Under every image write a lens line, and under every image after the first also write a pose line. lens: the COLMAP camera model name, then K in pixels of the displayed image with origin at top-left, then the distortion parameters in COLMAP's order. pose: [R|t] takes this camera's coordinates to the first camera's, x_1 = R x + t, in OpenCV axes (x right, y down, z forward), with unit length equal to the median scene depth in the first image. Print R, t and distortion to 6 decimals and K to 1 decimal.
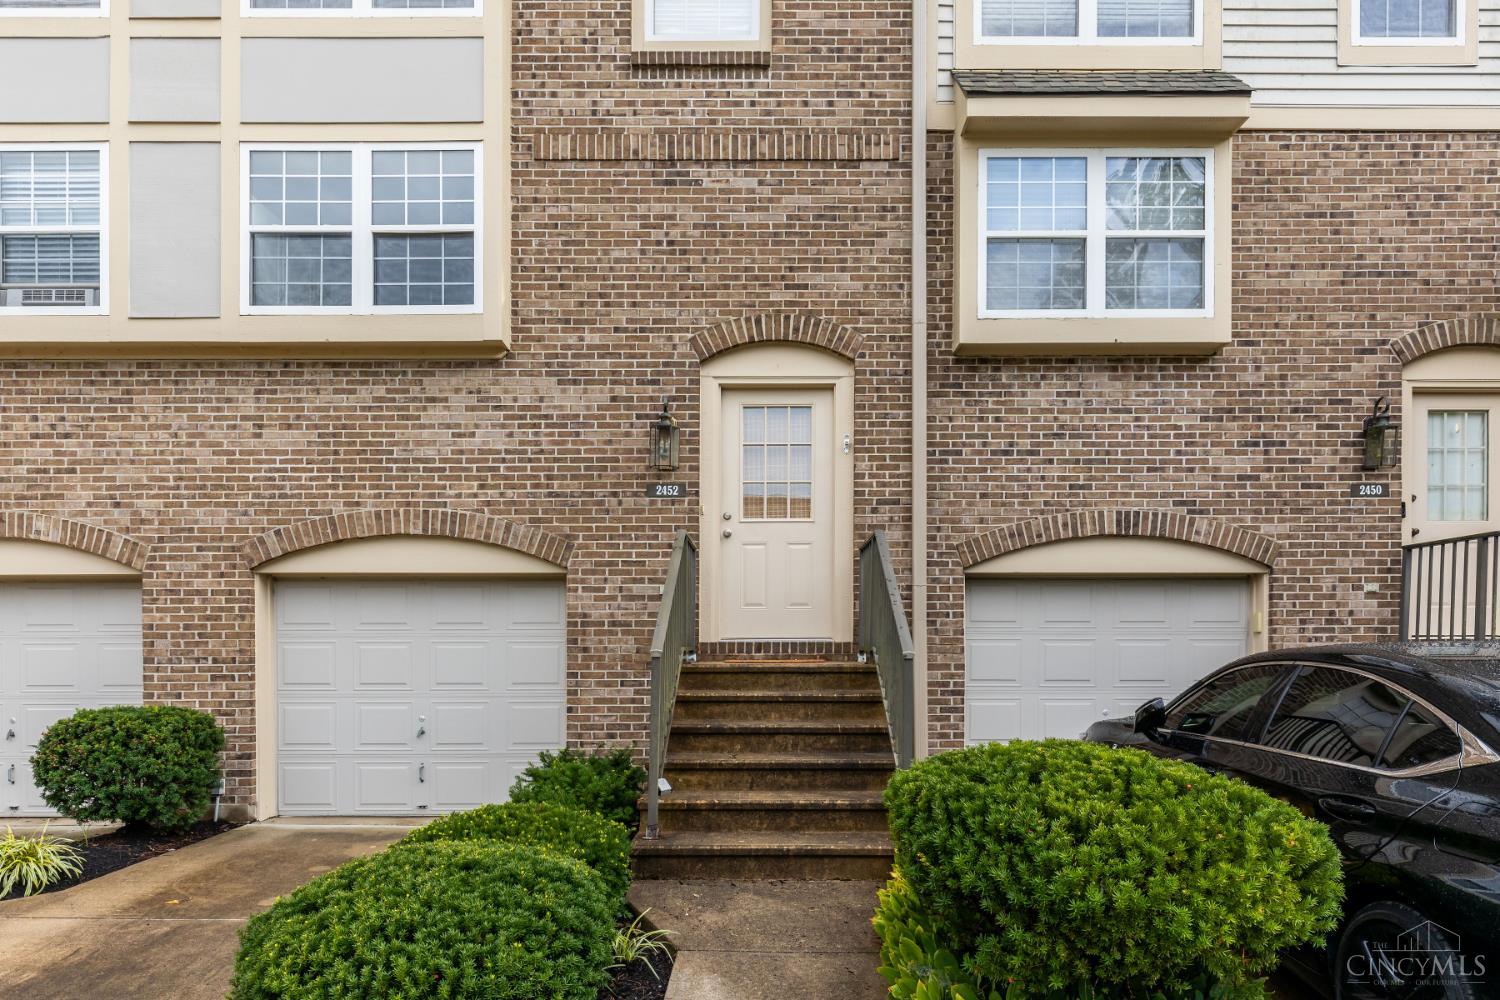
lens RADIAL K [[854.5, 0, 798.3], [0, 854.5, 635.0], [0, 0, 1]] dist [0.000404, -0.000306]
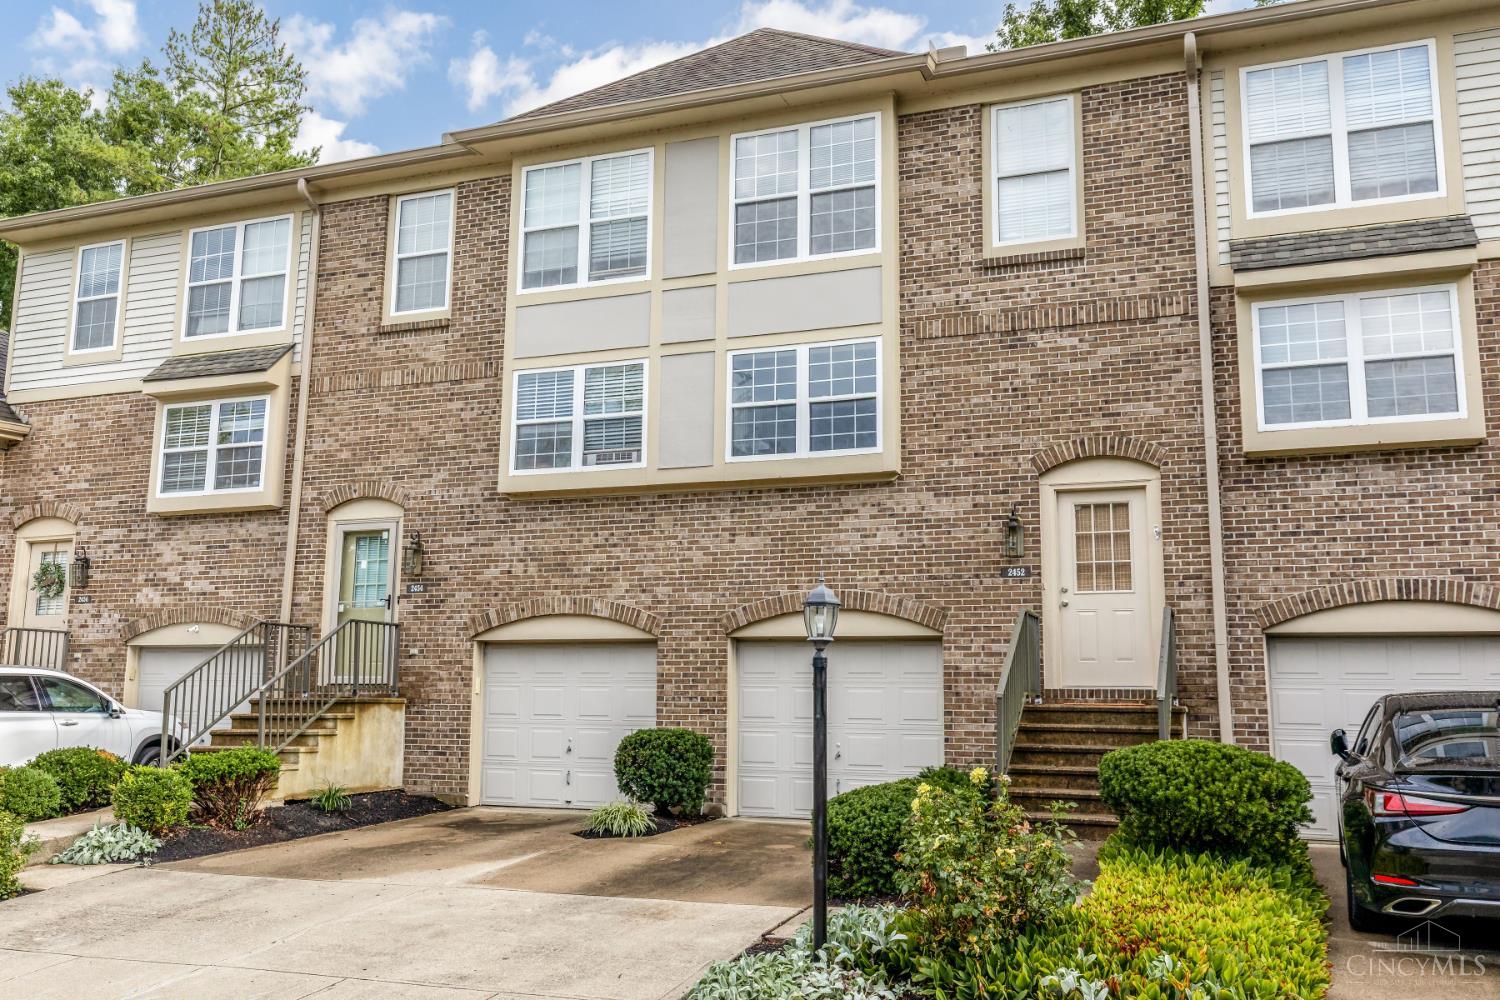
lens RADIAL K [[1294.5, 0, 754.4], [0, 1294.5, 491.6], [0, 0, 1]] dist [-0.001409, -0.001805]
pose [[0.920787, -0.050267, -0.386813, 0.253255], [-0.005671, 0.989832, -0.142128, -0.006273], [0.390024, 0.133063, 0.911140, -0.994762]]
